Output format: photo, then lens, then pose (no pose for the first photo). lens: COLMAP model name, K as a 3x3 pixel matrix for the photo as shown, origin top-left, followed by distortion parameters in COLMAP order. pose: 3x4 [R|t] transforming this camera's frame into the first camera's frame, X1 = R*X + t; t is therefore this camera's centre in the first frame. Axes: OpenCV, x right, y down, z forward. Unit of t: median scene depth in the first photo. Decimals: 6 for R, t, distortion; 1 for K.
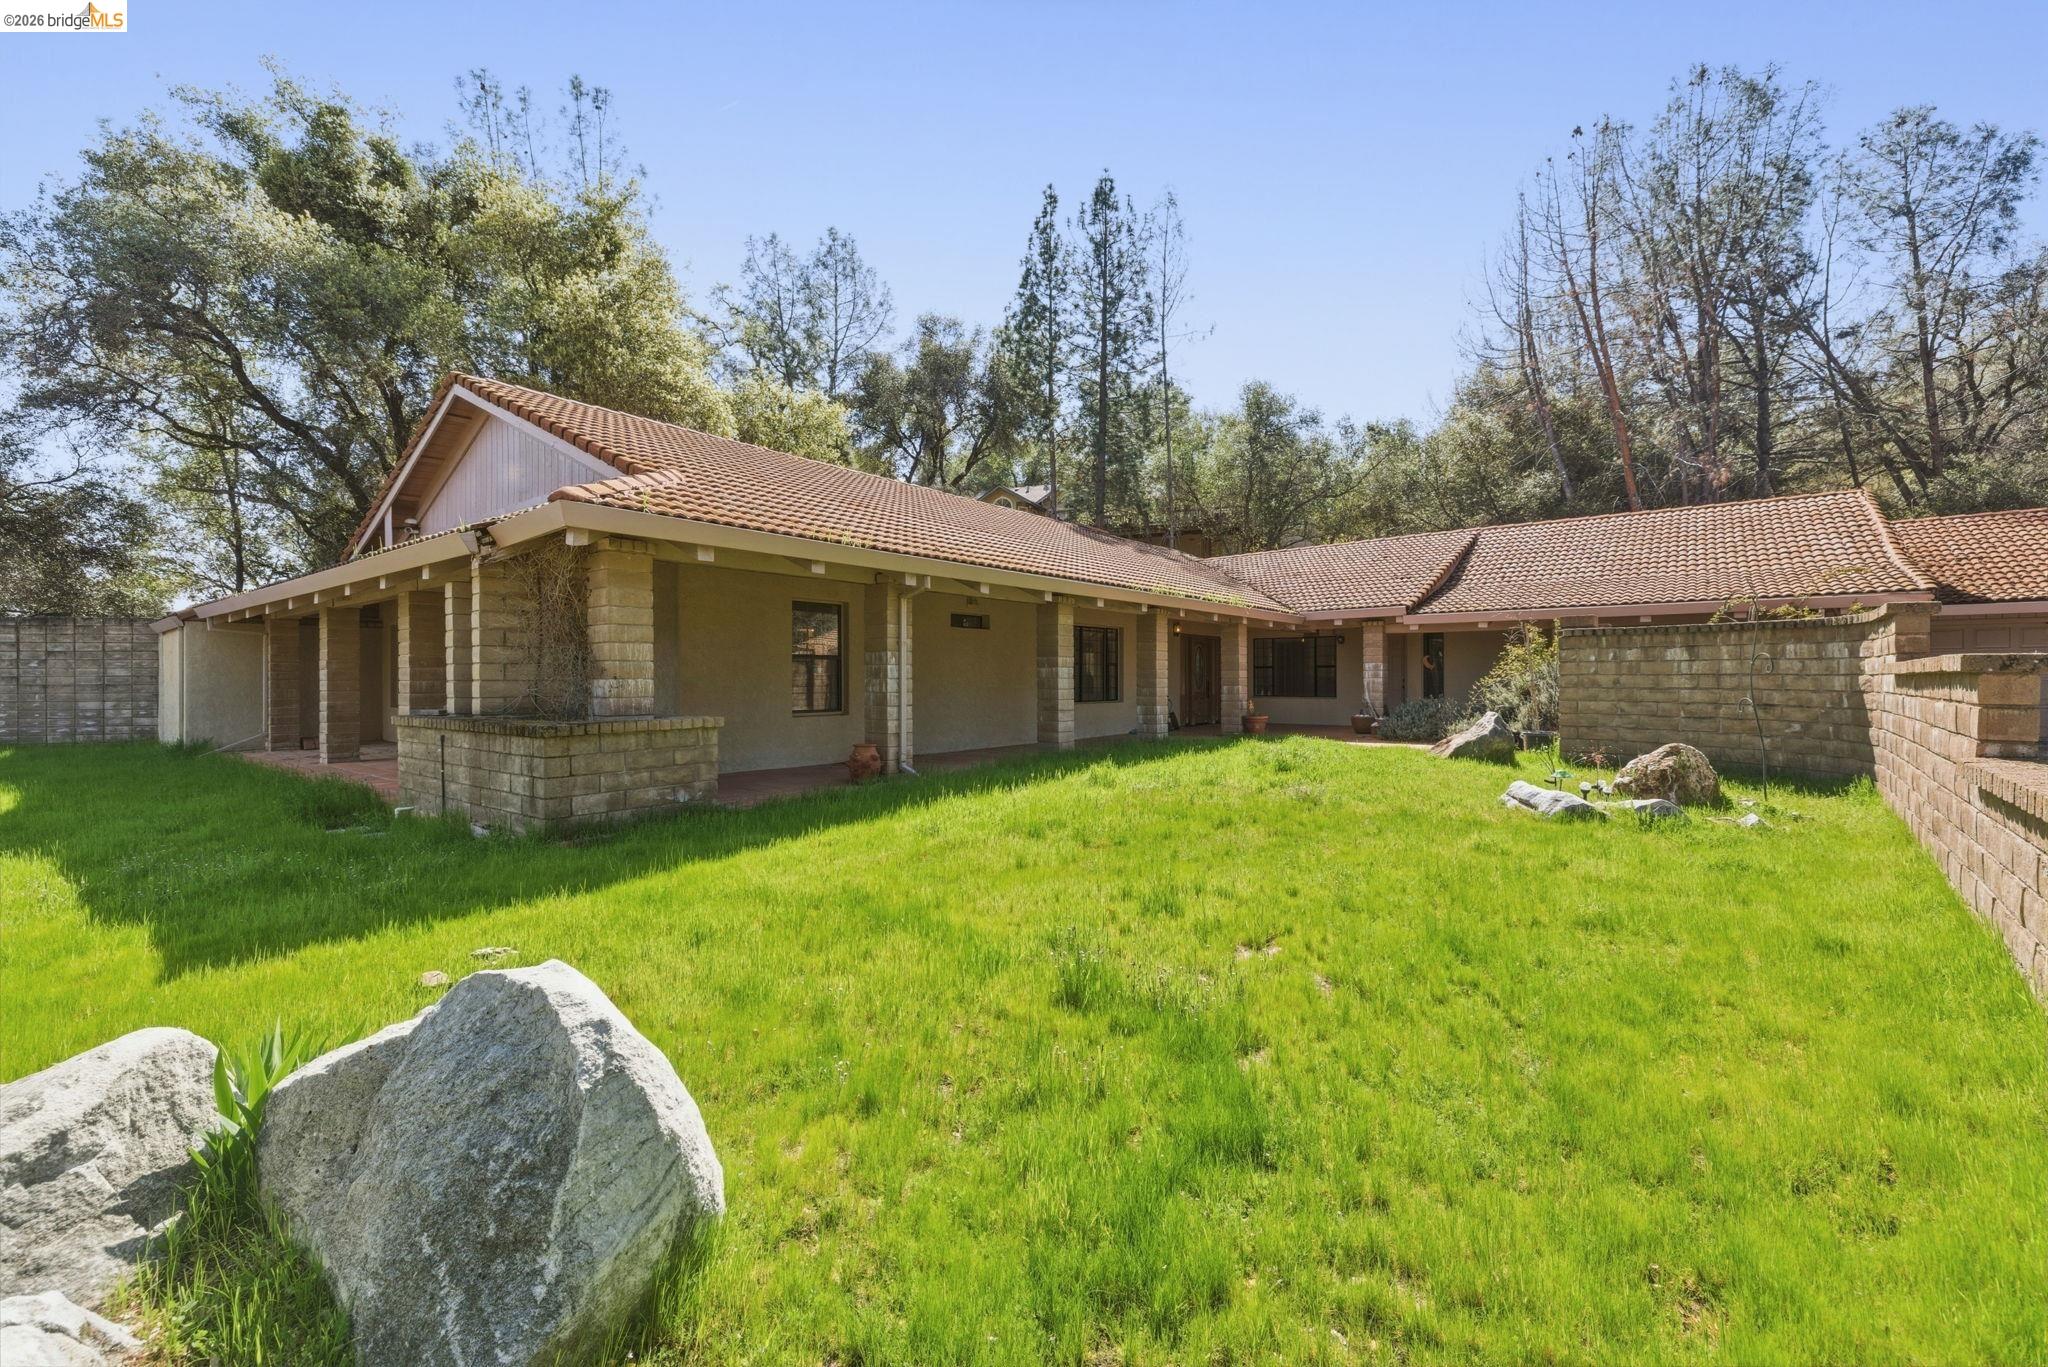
lens RADIAL K [[837.5, 0, 1026.3], [0, 837.5, 676.1], [0, 0, 1]] dist [-0.010906, 0.000231]
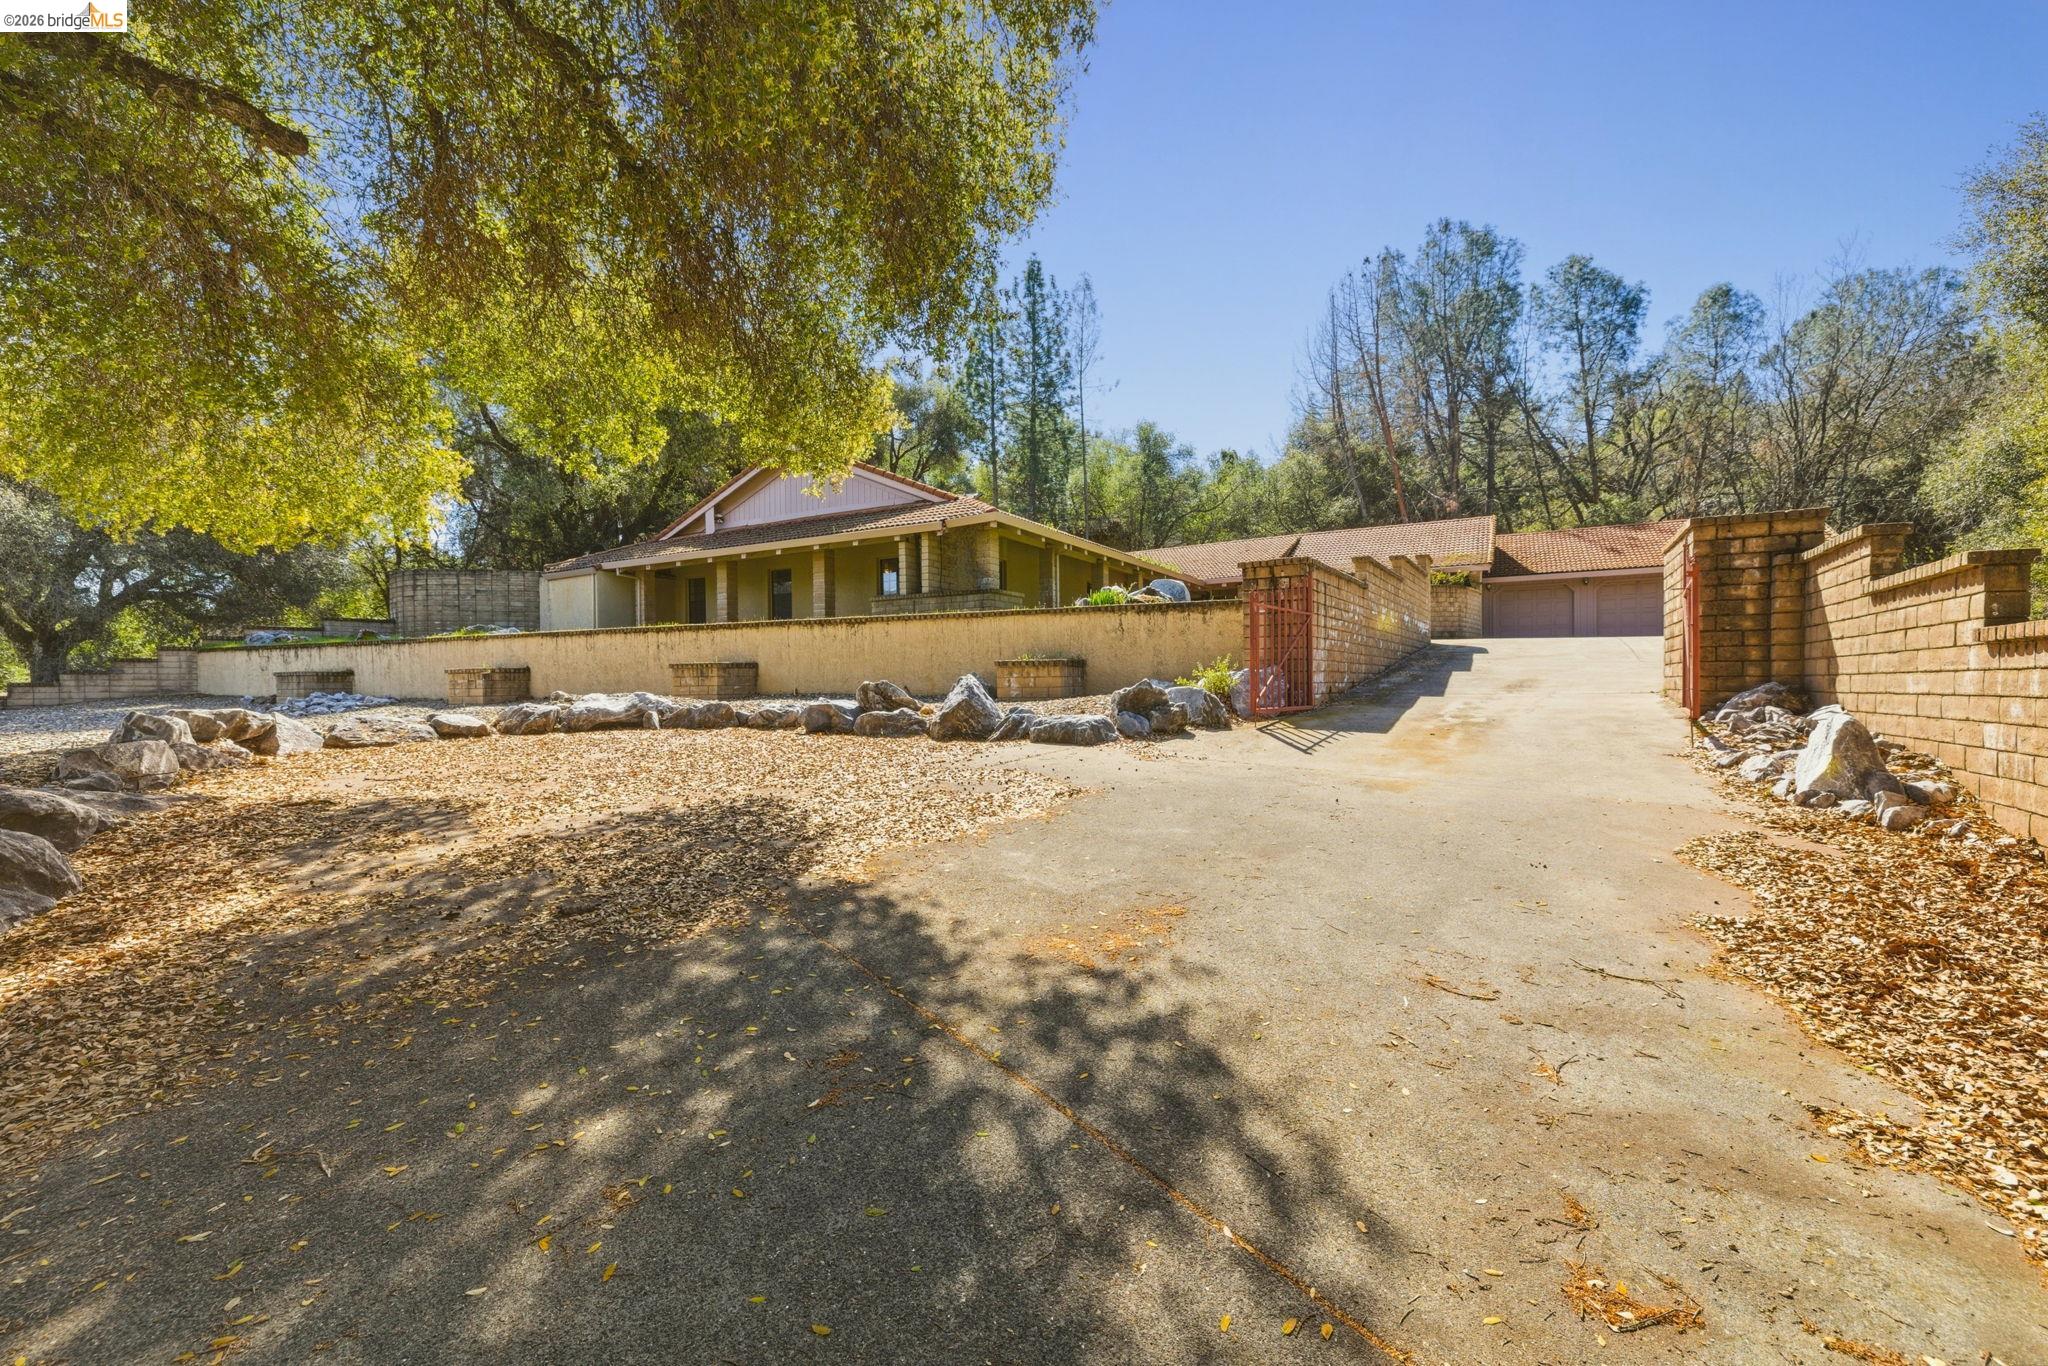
lens RADIAL K [[850.8, 0, 1026.4], [0, 850.8, 683.6], [0, 0, 1]] dist [0.001457, 0.000078]
pose [[0.985317, -0.009824, 0.170453, -0.153523], [0.010035, 0.999950, -0.000377, 0.061459], [-0.170440, 0.002082, 0.985366, -0.307046]]
